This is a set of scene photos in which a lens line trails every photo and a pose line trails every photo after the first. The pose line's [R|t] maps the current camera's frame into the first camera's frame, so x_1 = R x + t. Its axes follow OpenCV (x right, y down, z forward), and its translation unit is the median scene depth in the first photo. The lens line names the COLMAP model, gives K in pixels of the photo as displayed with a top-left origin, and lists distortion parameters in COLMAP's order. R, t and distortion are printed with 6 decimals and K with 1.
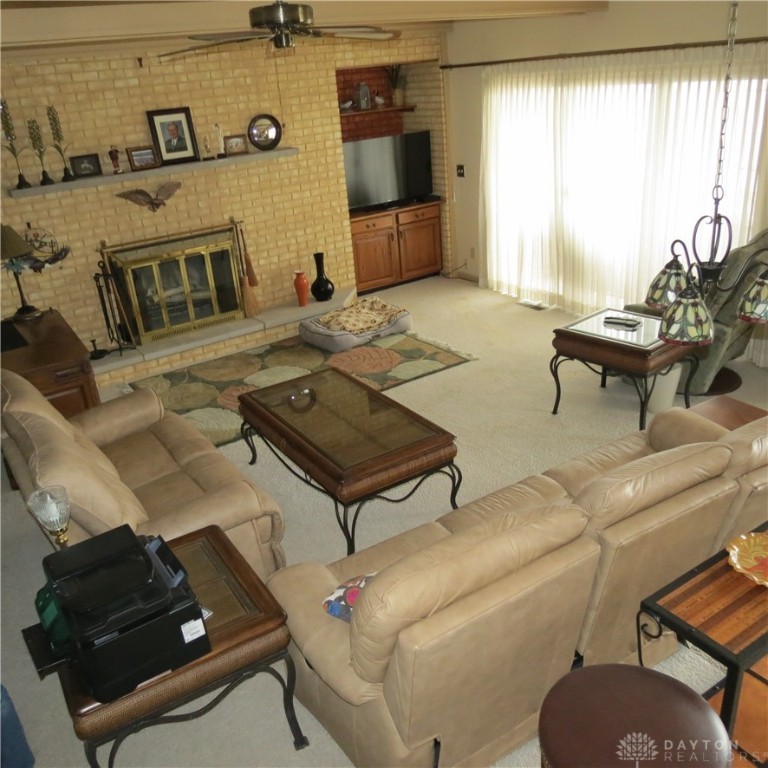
lens RADIAL K [[735.8, 0, 384.8], [0, 735.8, 383.8], [0, 0, 1]] dist [-0.013987, 0.000000]
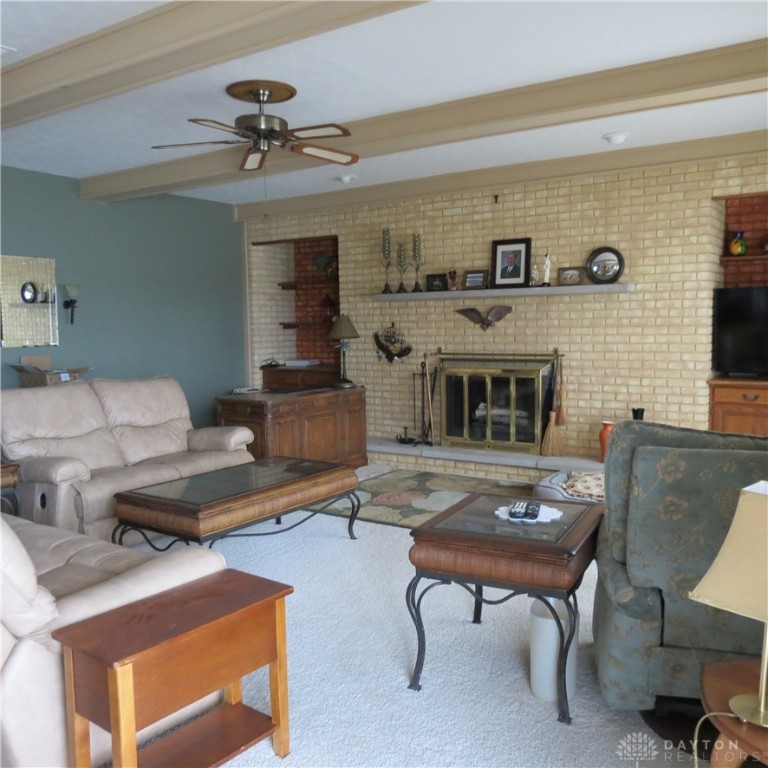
lens RADIAL K [[735.8, 0, 384.5], [0, 735.8, 385.8], [0, 0, 1]] dist [-0.013987, 0.000000]
pose [[0.389390, 0.153330, -0.908221, 0.618690], [-0.382235, 0.924032, -0.007880, -0.095963], [0.838017, 0.350222, 0.418417, 0.459448]]
